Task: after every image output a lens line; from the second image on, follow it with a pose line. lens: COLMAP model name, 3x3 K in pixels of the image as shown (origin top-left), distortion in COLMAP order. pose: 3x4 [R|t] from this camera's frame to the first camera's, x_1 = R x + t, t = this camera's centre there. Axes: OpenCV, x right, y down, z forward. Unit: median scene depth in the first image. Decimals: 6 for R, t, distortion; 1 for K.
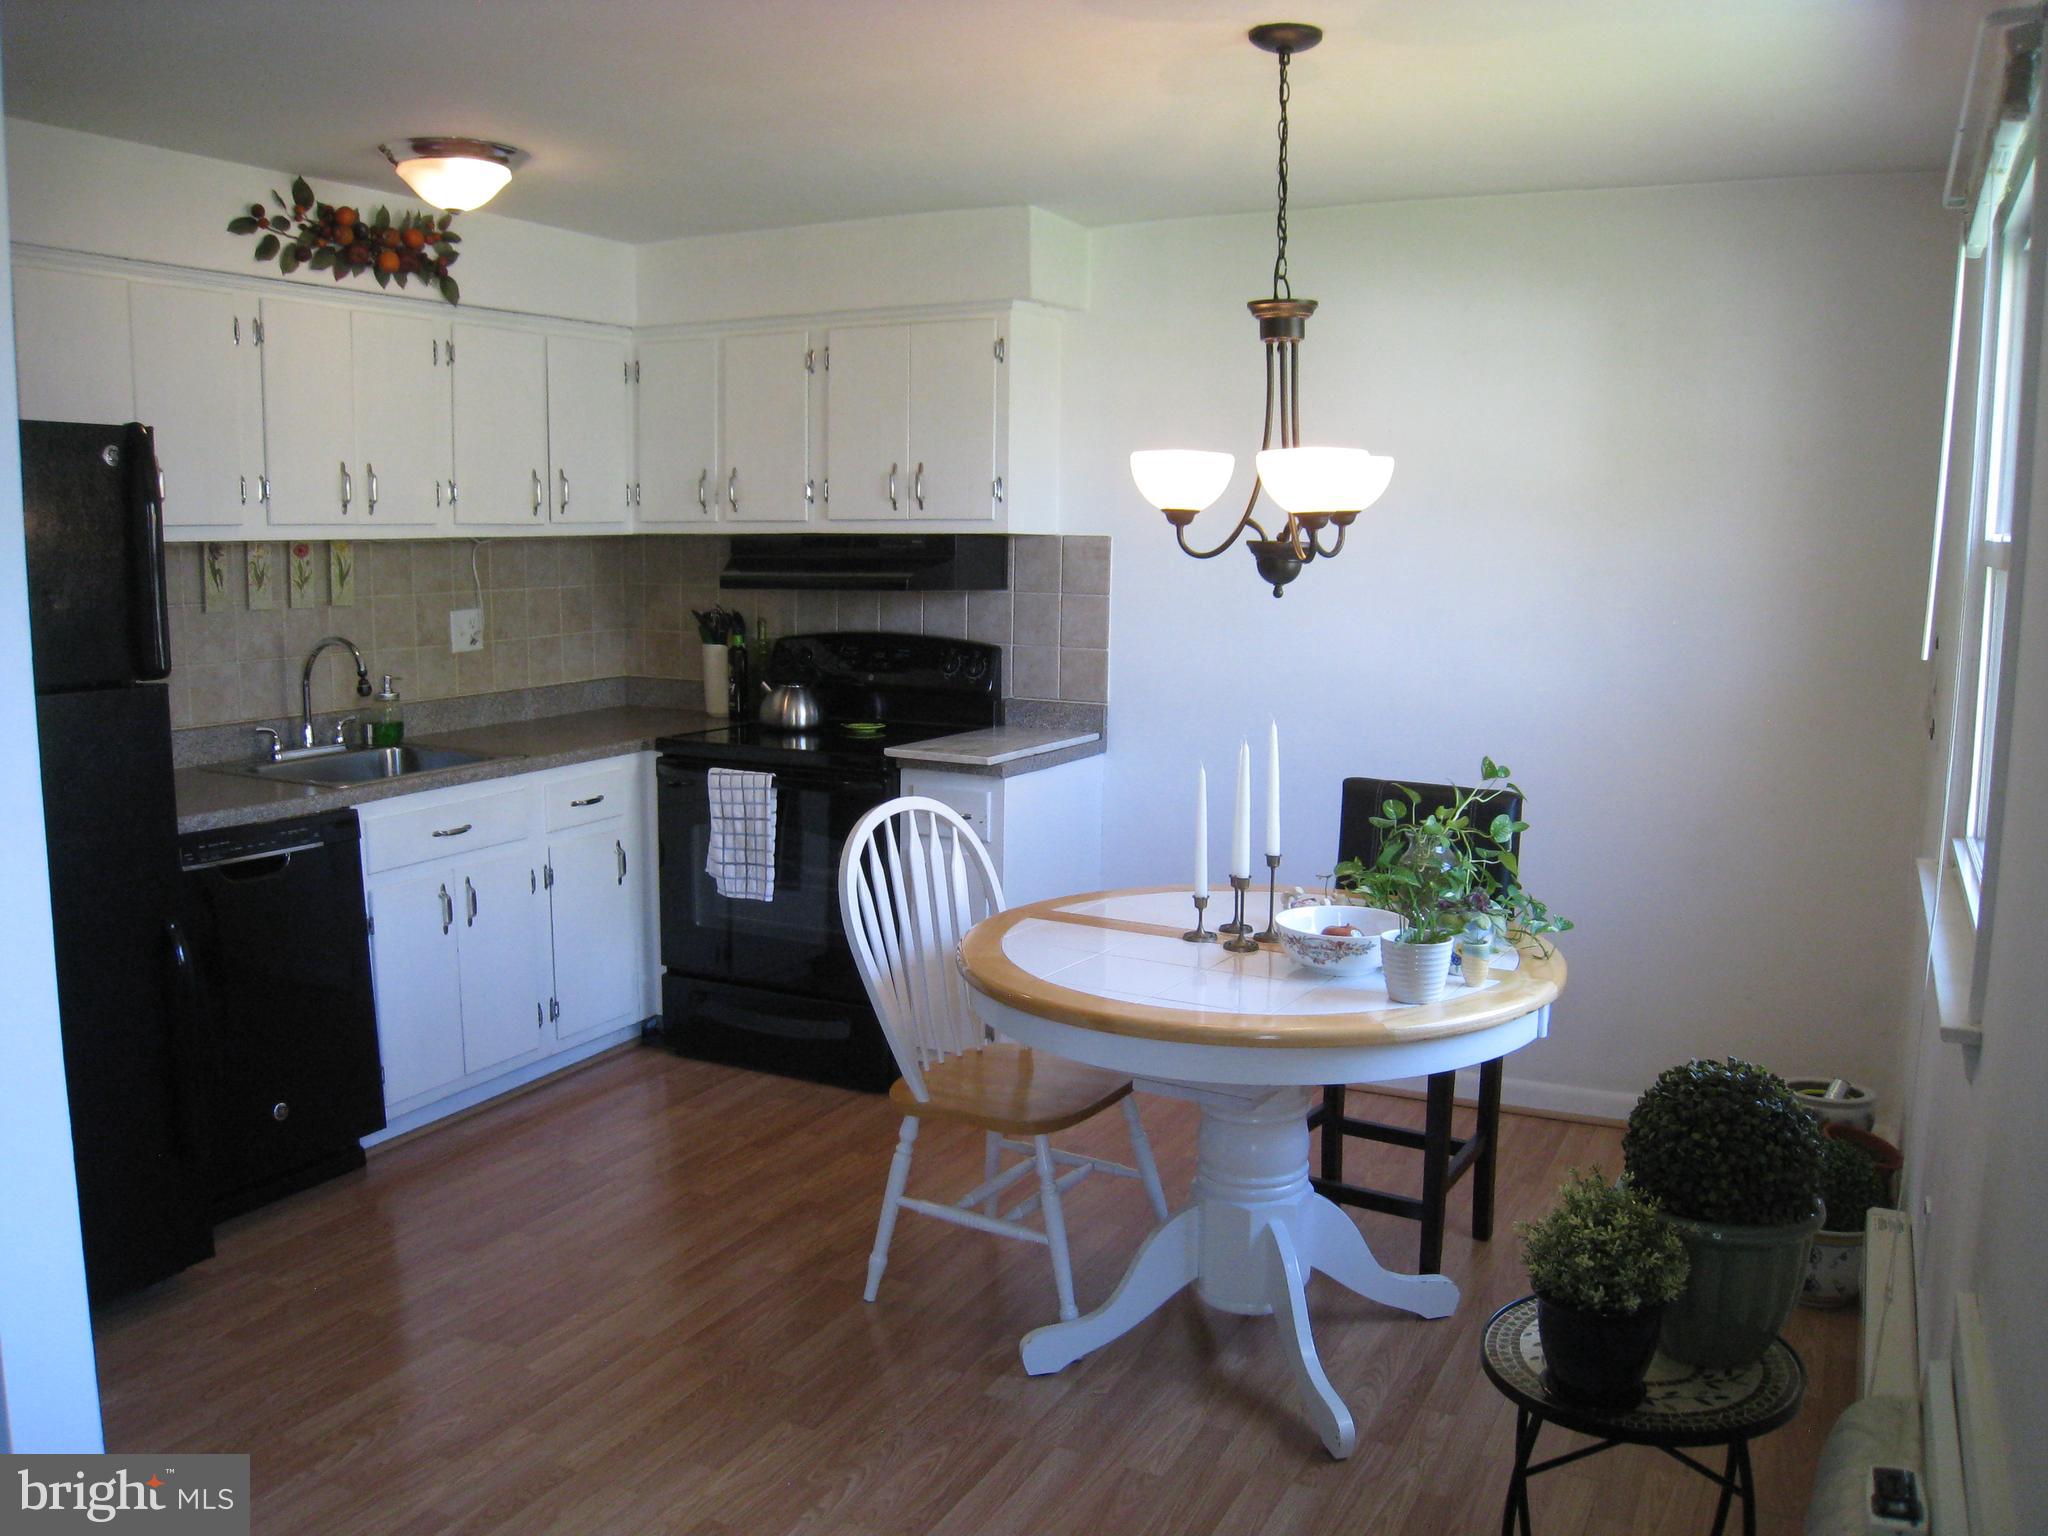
lens RADIAL K [[1674.9, 0, 1021.2], [0, 1674.9, 805.1], [0, 0, 1]] dist [-0.165006, 0.105129]
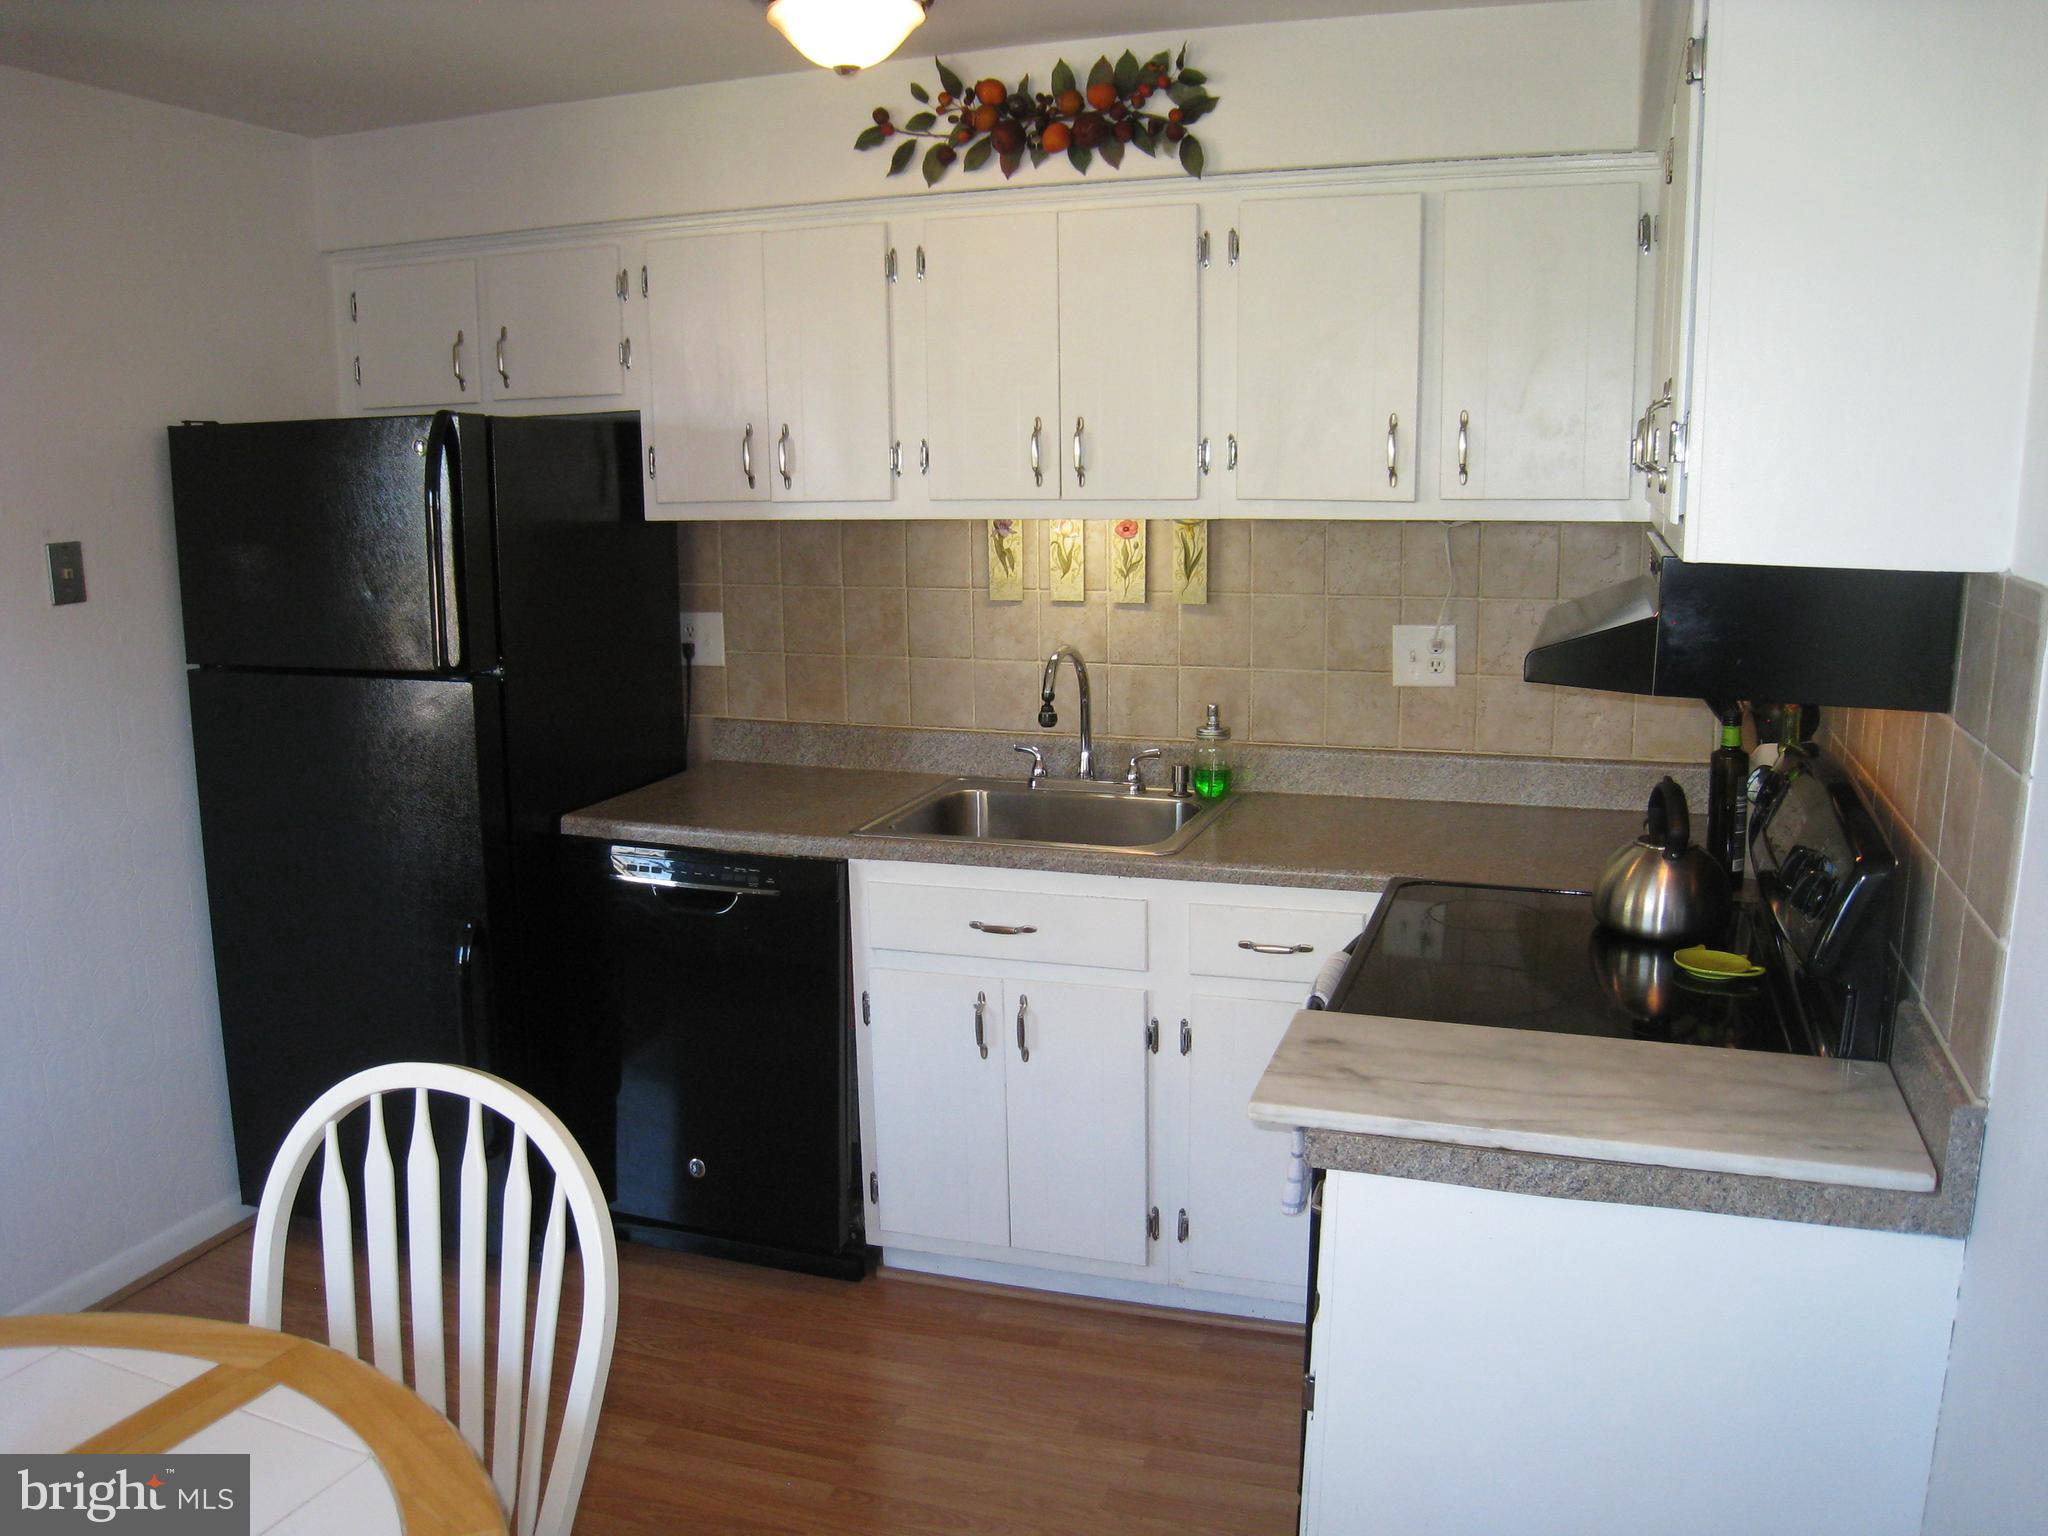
lens RADIAL K [[1674.9, 0, 1021.2], [0, 1674.9, 805.1], [0, 0, 1]] dist [-0.165006, 0.105129]
pose [[0.139937, 0.190458, -0.971670, 0.334350], [-0.145665, 0.974609, 0.170056, -0.150716], [0.979387, 0.117742, 0.164128, 0.807372]]
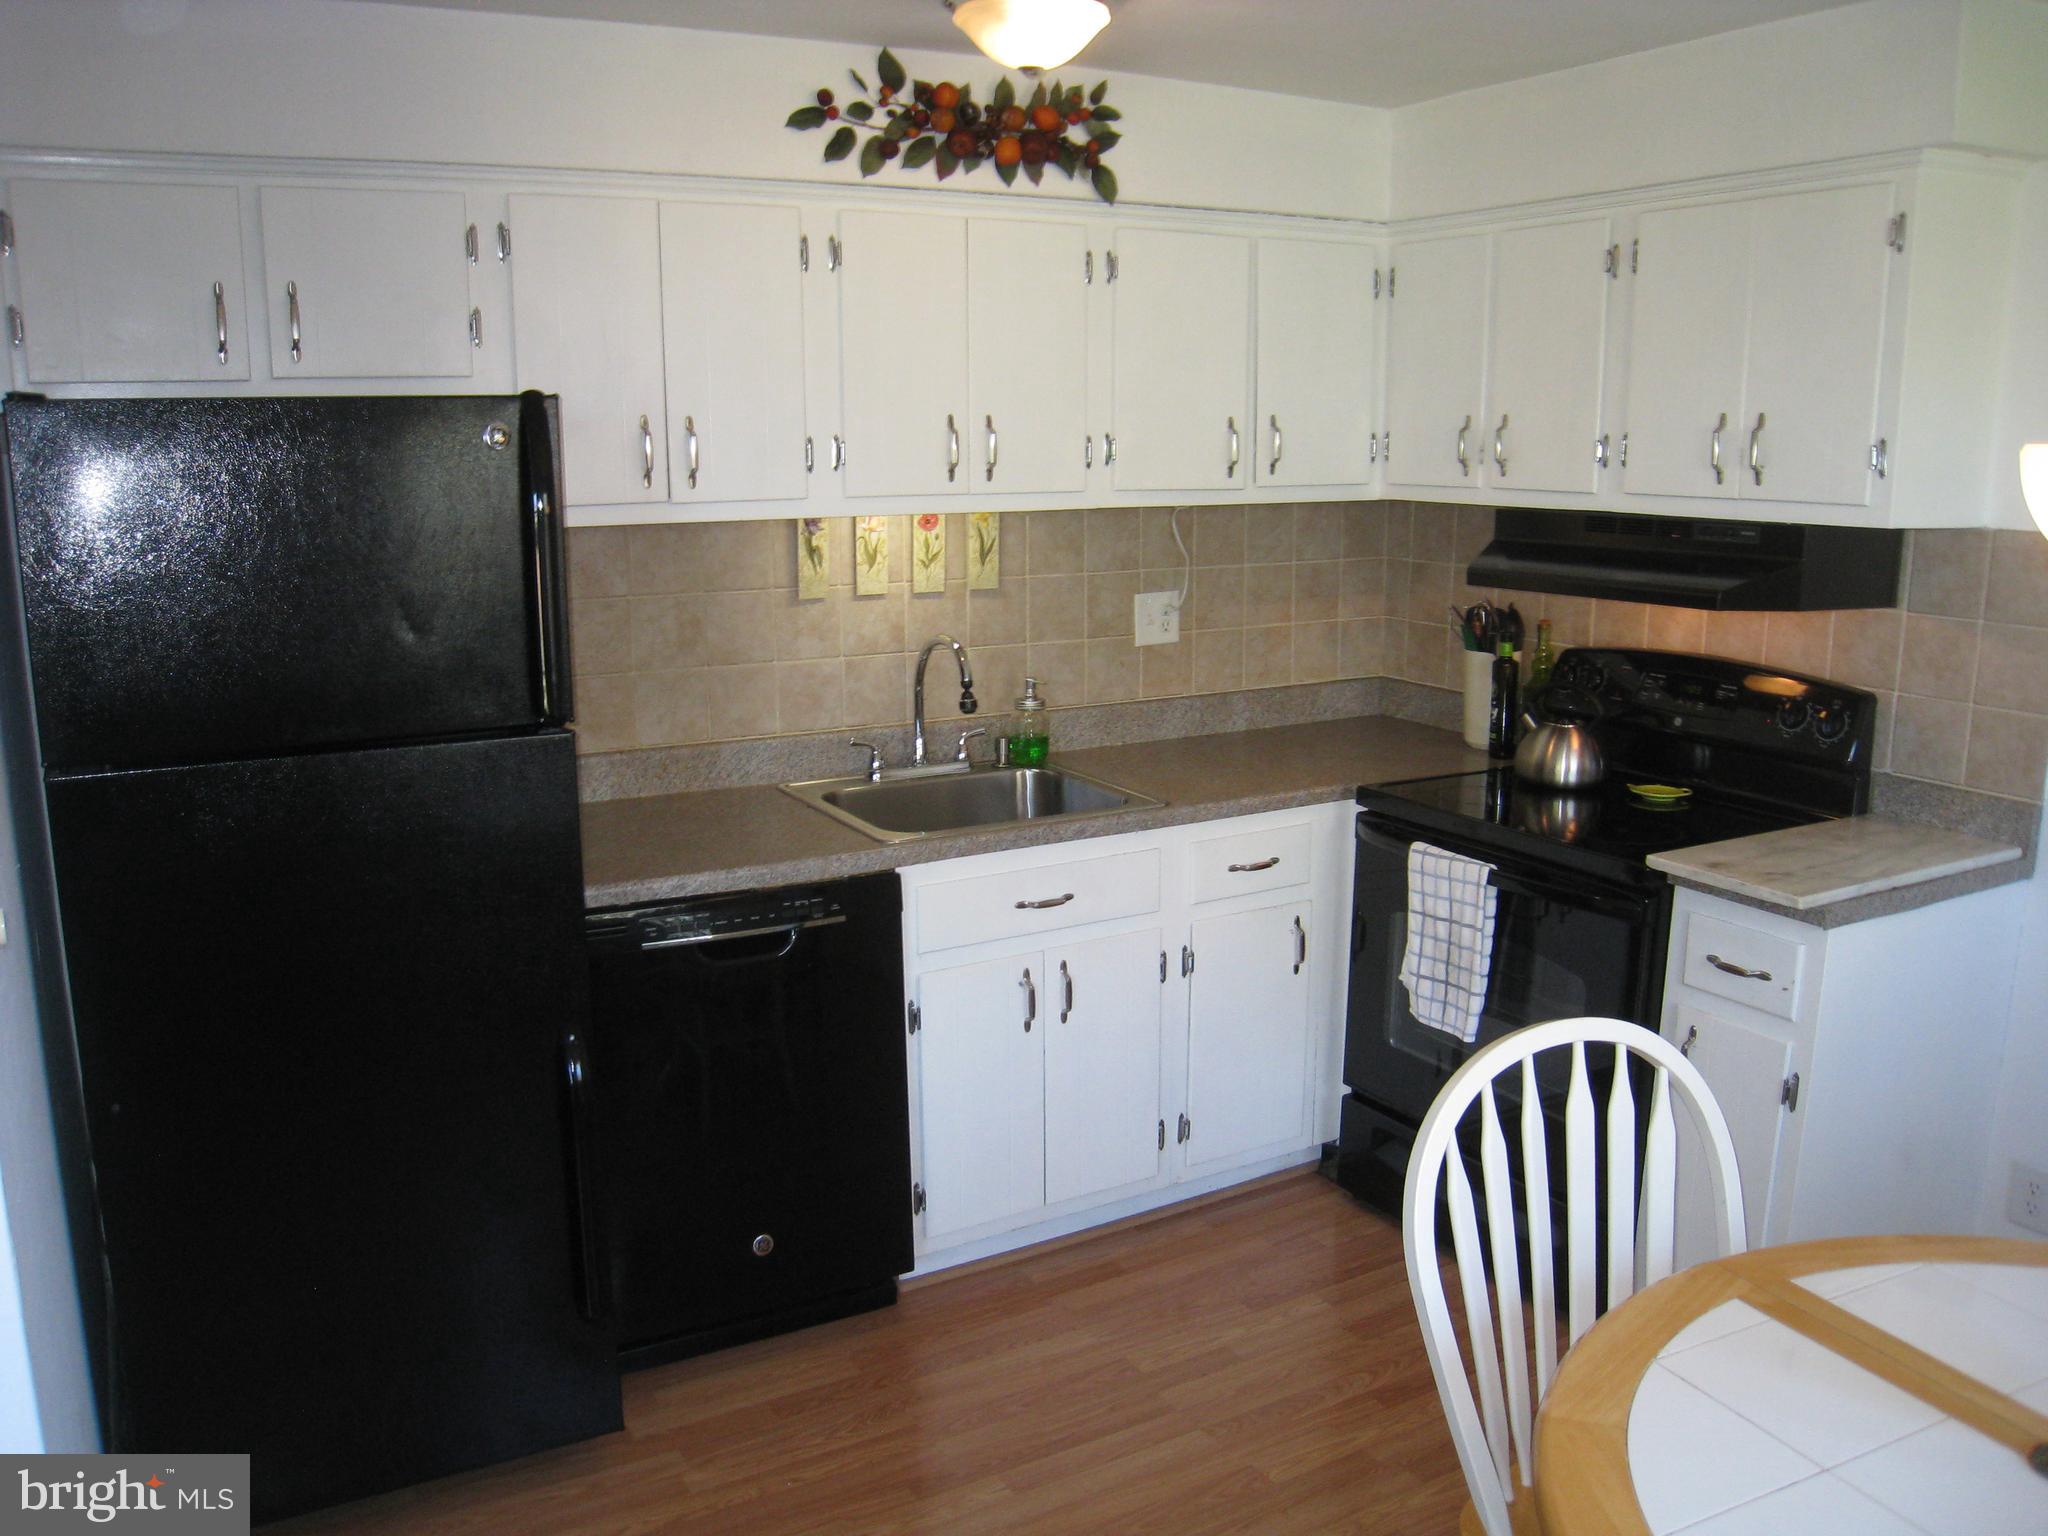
lens RADIAL K [[1674.9, 0, 1021.2], [0, 1674.9, 805.1], [0, 0, 1]] dist [-0.165006, 0.105129]
pose [[0.839439, 0.106227, -0.532972, 0.050798], [-0.076218, 0.994030, 0.078077, -0.081541], [0.538083, -0.024919, 0.842523, 0.310693]]
